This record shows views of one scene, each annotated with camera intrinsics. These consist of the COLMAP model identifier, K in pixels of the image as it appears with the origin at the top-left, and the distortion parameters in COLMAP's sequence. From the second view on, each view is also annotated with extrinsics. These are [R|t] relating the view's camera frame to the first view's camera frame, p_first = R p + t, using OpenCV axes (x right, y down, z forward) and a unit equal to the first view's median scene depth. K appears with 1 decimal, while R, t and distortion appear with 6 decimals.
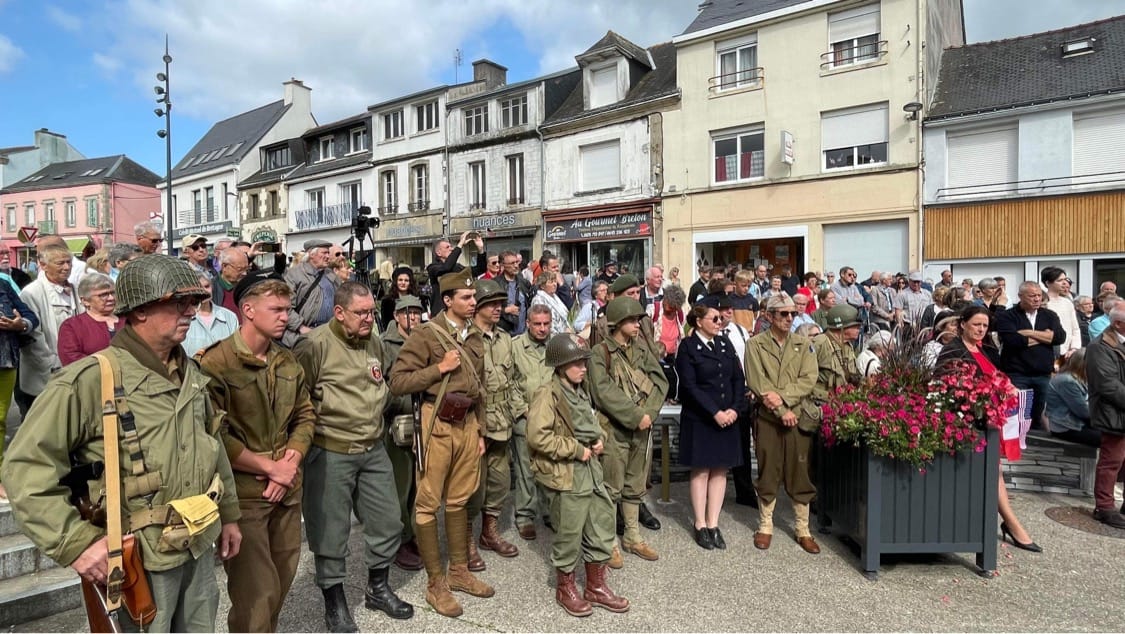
lens RADIAL K [[676.2, 0, 562.5], [0, 676.2, 317.0], [0, 0, 1]] dist [-0.001939, -0.001269]
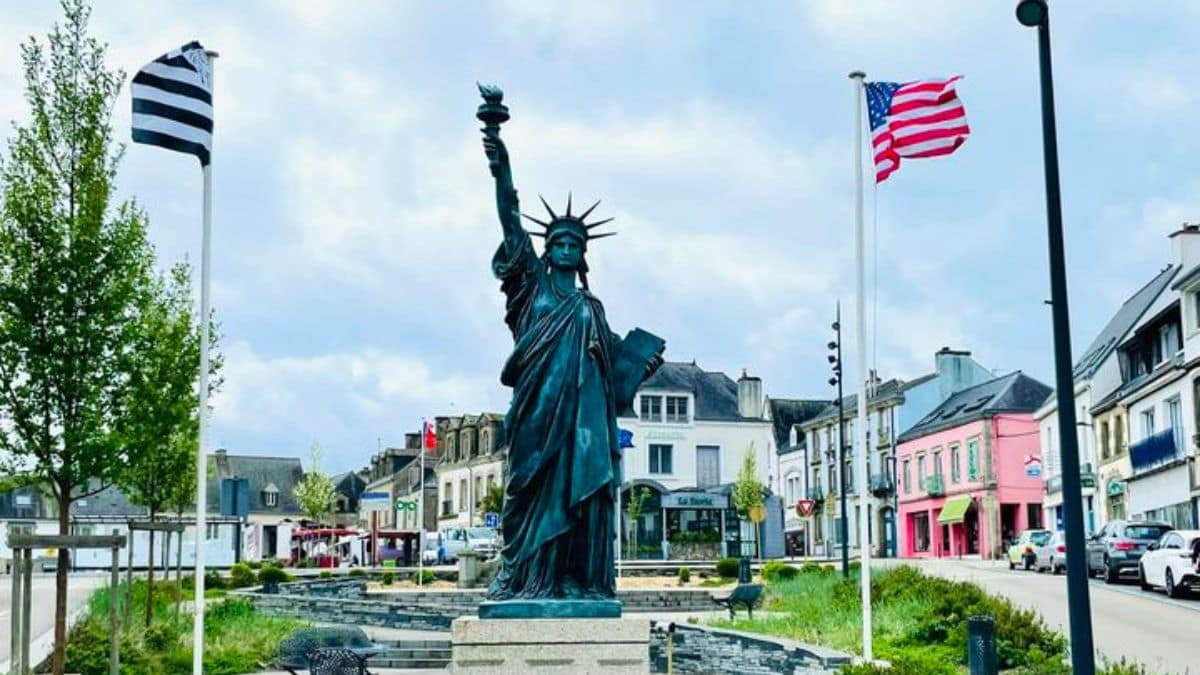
lens RADIAL K [[1675.9, 0, 600.0], [0, 1675.9, 337.5], [0, 0, 1]] dist [-0.005169, -0.015657]
pose [[0.477135, -0.135695, -0.868291, 0.682655], [-0.009312, 0.987172, -0.159391, 0.003908], [0.878780, 0.084137, 0.469751, -0.200597]]
